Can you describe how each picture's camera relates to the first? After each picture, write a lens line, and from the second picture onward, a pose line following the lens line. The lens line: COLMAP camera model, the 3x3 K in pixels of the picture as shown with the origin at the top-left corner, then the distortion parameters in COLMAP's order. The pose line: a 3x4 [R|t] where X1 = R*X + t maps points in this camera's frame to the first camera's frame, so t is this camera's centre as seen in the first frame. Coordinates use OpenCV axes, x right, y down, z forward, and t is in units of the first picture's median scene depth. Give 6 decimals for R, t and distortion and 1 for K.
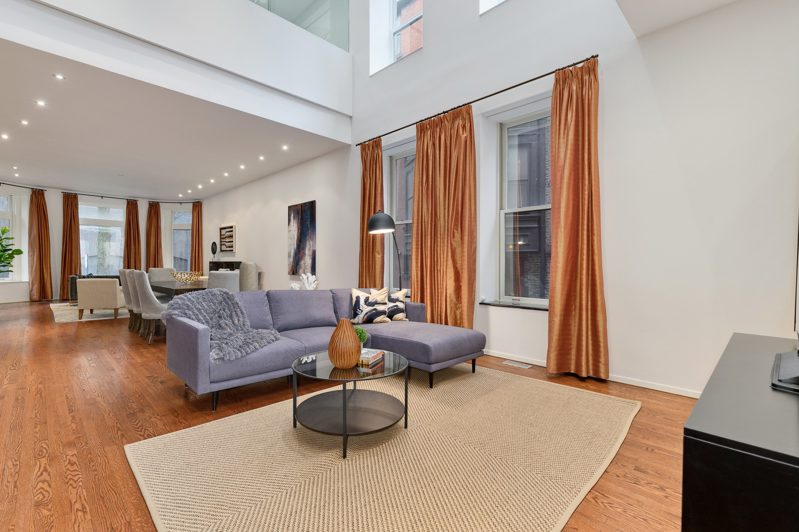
lens RADIAL K [[343.8, 0, 402.3], [0, 343.8, 271.1], [0, 0, 1]] dist [0.003937, -0.001070]
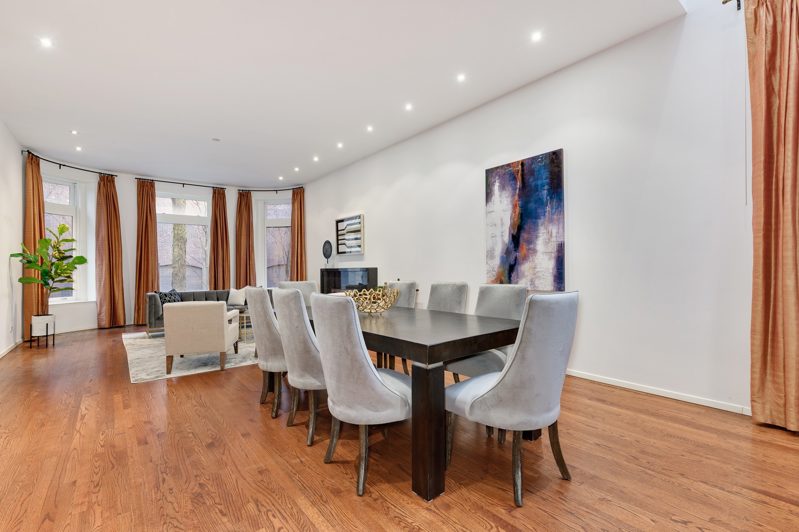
lens RADIAL K [[373.1, 0, 409.8], [0, 373.1, 270.5], [0, 0, 1]] dist [-0.001506, 0.001893]
pose [[0.990250, -0.019350, -0.137953, -0.330059], [0.017336, 0.999725, -0.015792, -0.010643], [0.138221, 0.013247, 0.990313, 0.322989]]
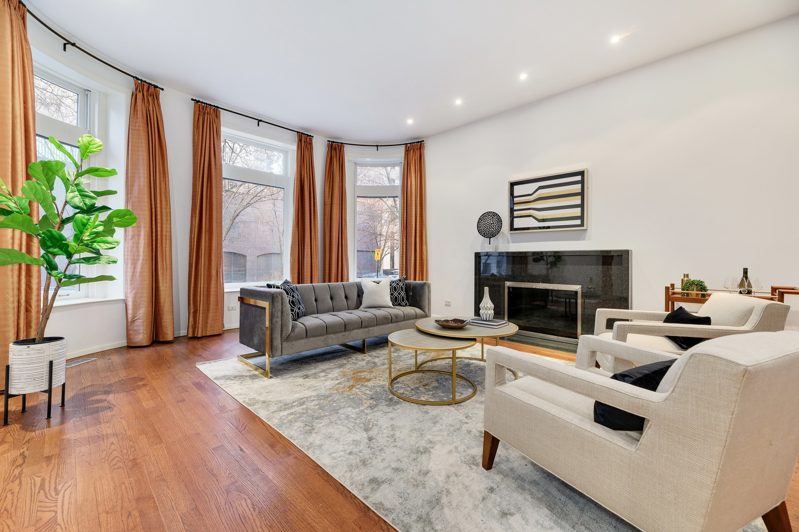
lens RADIAL K [[322.3, 0, 396.8], [0, 322.3, 258.9], [0, 0, 1]] dist [0.006012, -0.000240]
pose [[0.999982, 0.000060, -0.006065, -0.807167], [-0.000229, 0.999615, -0.027746, -0.006840], [0.006061, 0.027747, 0.999597, 0.654051]]
